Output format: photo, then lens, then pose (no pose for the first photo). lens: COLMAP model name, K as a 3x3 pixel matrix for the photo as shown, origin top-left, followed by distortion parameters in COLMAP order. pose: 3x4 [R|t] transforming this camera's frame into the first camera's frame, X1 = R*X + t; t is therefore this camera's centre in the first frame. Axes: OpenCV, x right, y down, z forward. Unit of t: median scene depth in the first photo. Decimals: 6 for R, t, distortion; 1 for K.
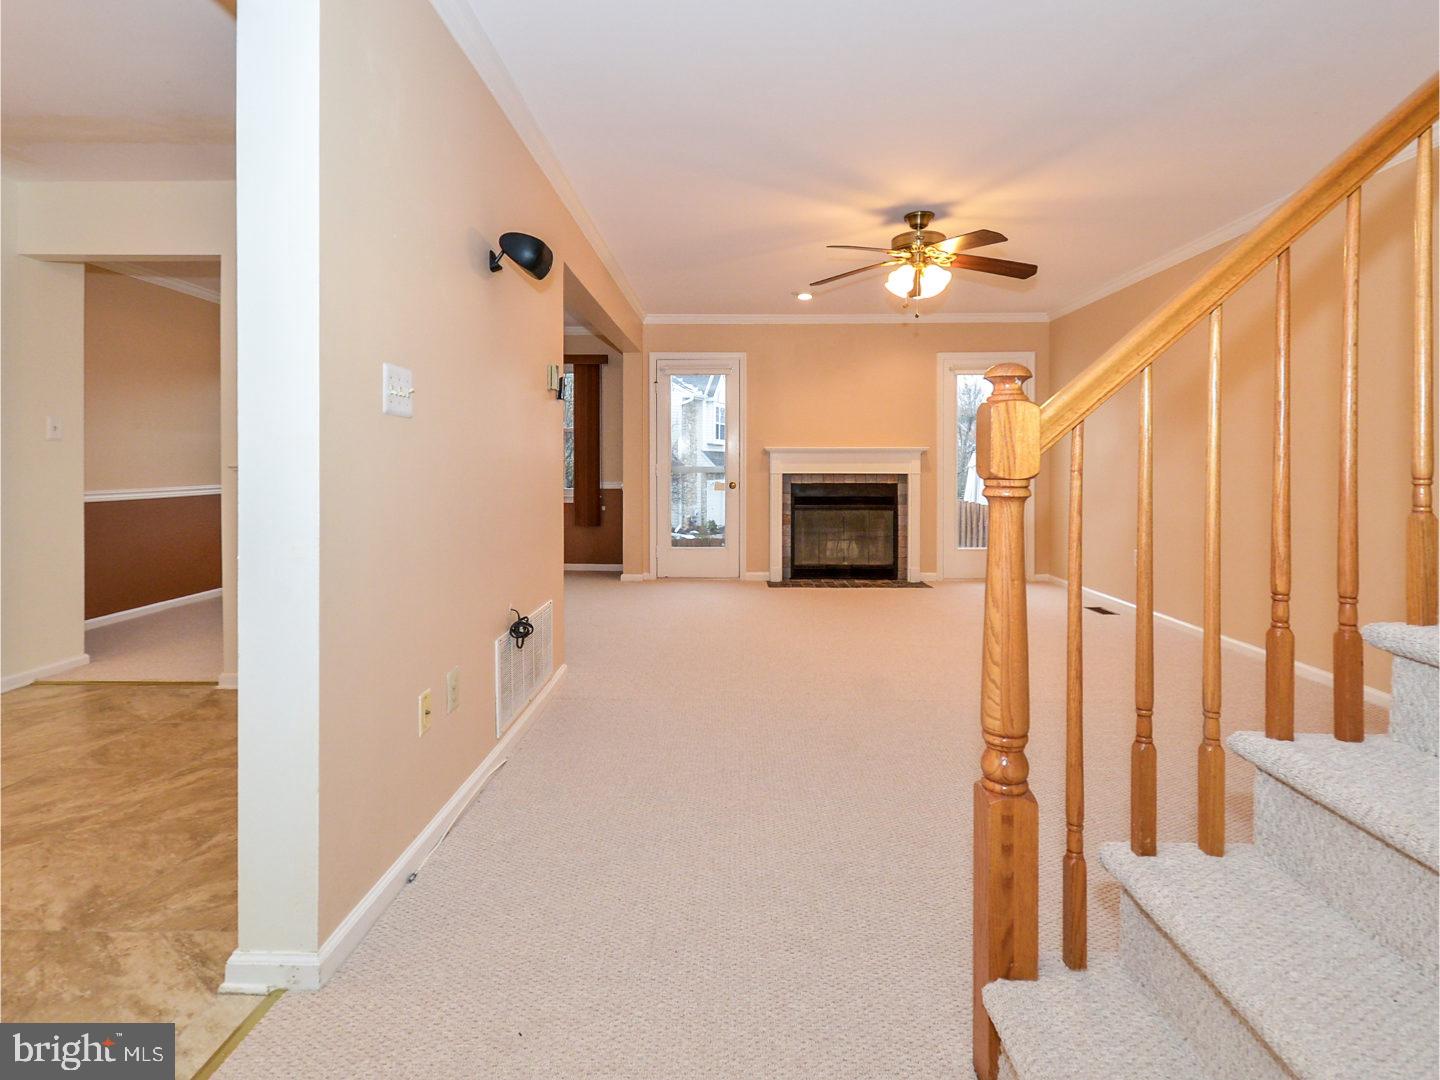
lens RADIAL K [[737.8, 0, 712.4], [0, 737.8, 454.1], [0, 0, 1]] dist [0.000892, -0.001678]
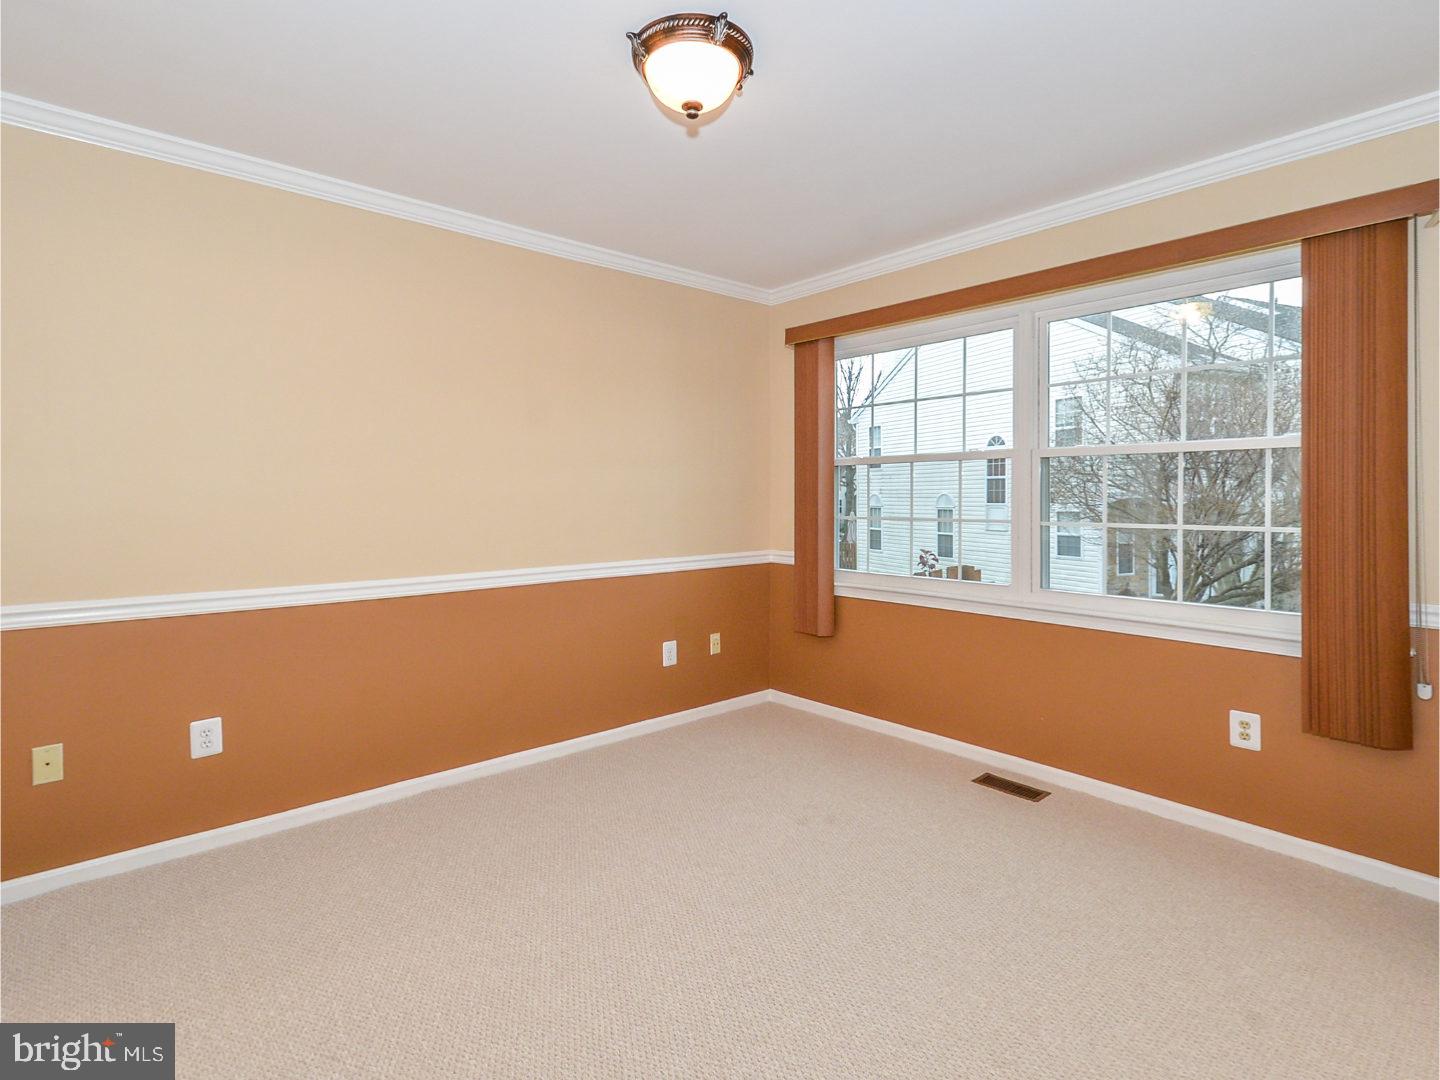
lens RADIAL K [[733.4, 0, 728.5], [0, 733.4, 496.8], [0, 0, 1]] dist [0.007881, 0.000201]
pose [[0.683943, -0.000965, -0.729535, -0.133618], [0.012444, 0.999869, 0.010343, -0.016254], [0.729429, -0.016153, 0.683865, 0.638724]]
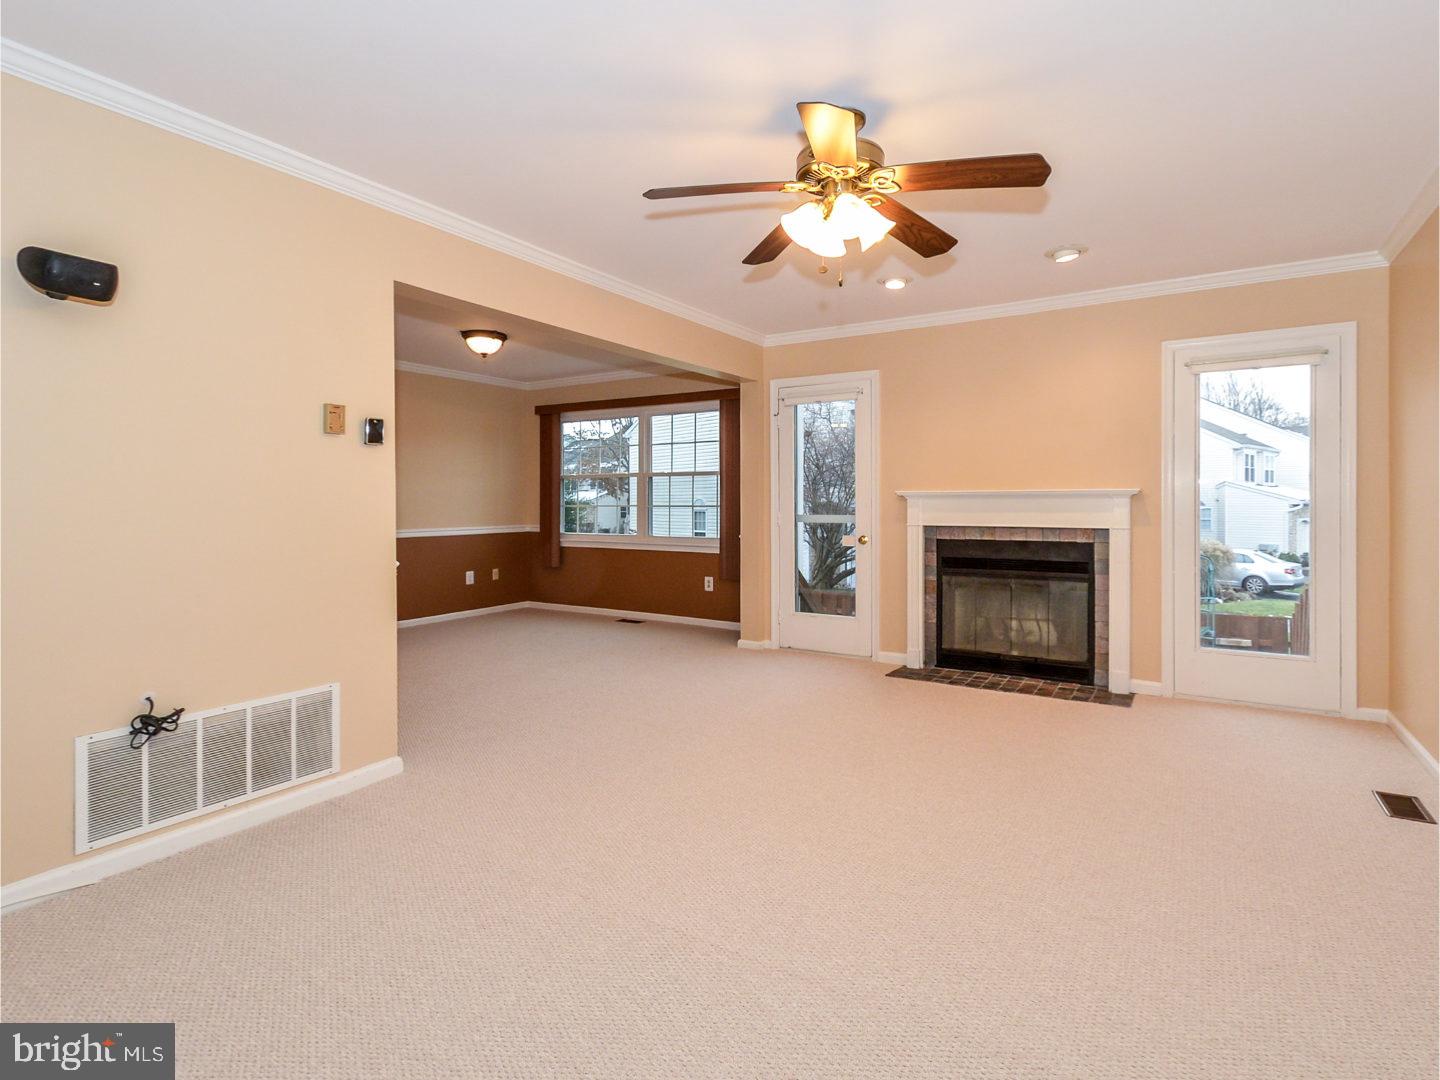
lens RADIAL K [[733.4, 0, 728.5], [0, 733.4, 496.8], [0, 0, 1]] dist [0.007881, 0.000201]
pose [[0.858120, -0.005806, -0.513416, 0.309254], [0.005617, 0.999982, -0.001920, -0.002568], [0.513418, -0.001236, 0.858138, 0.254627]]
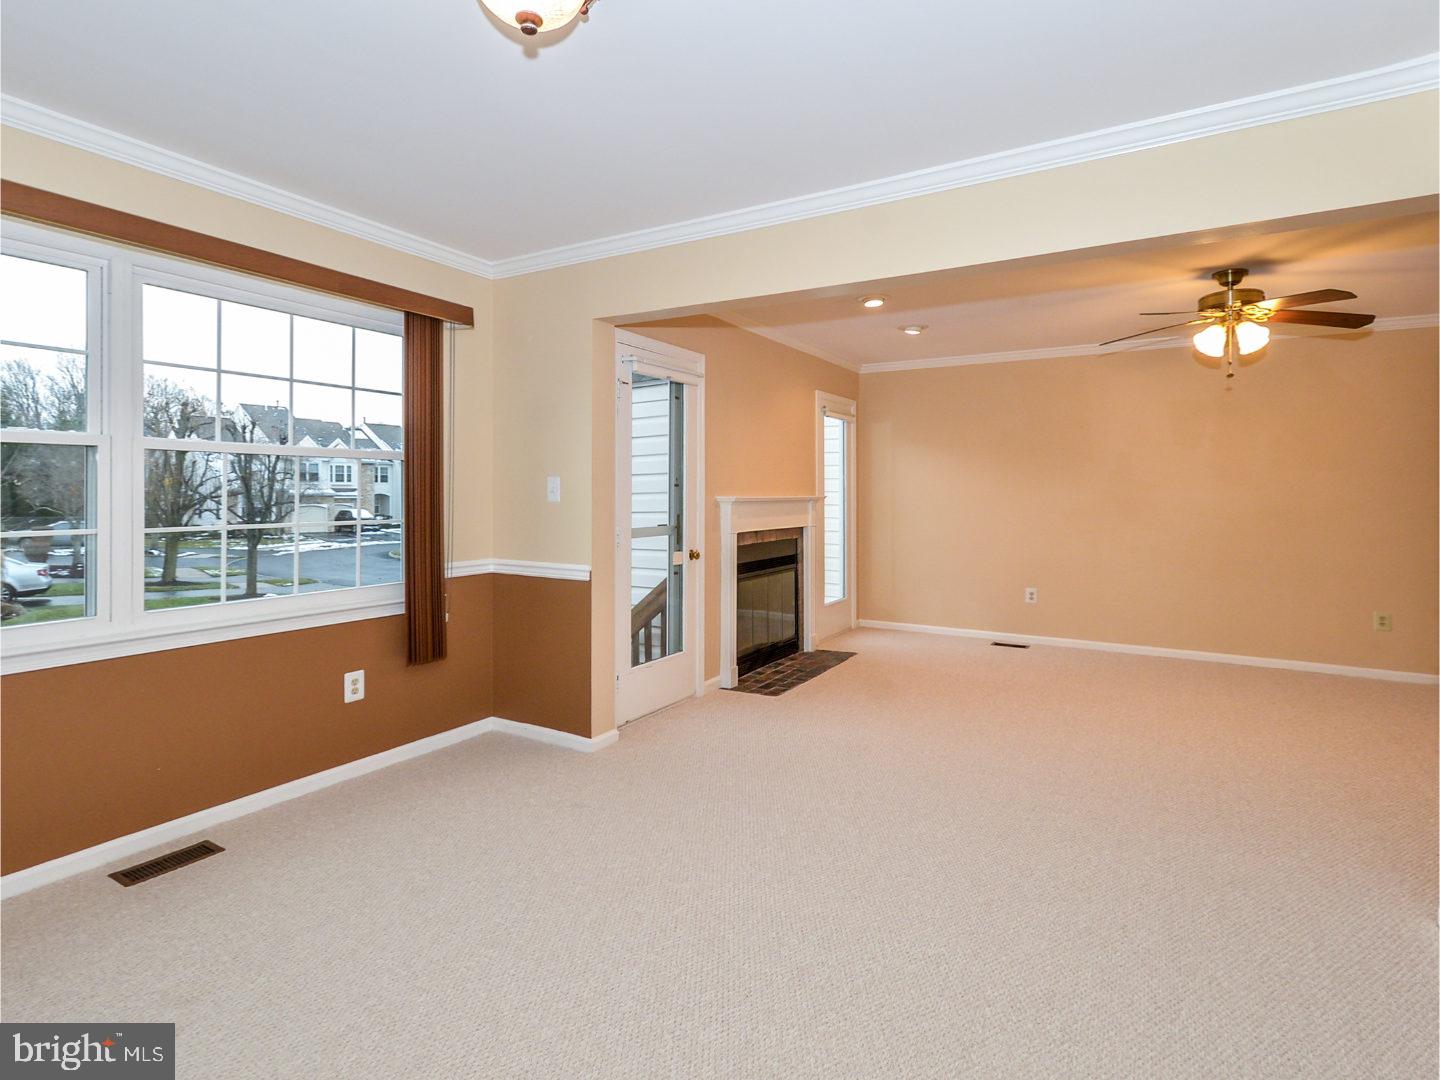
lens RADIAL K [[758.2, 0, 725.6], [0, 758.2, 484.9], [0, 0, 1]] dist [0.036623, -0.000296]
pose [[0.486370, 0.008736, 0.873709, -0.553487], [-0.012228, 0.999920, -0.003191, -0.018079], [-0.873668, -0.009132, 0.486438, 0.649143]]
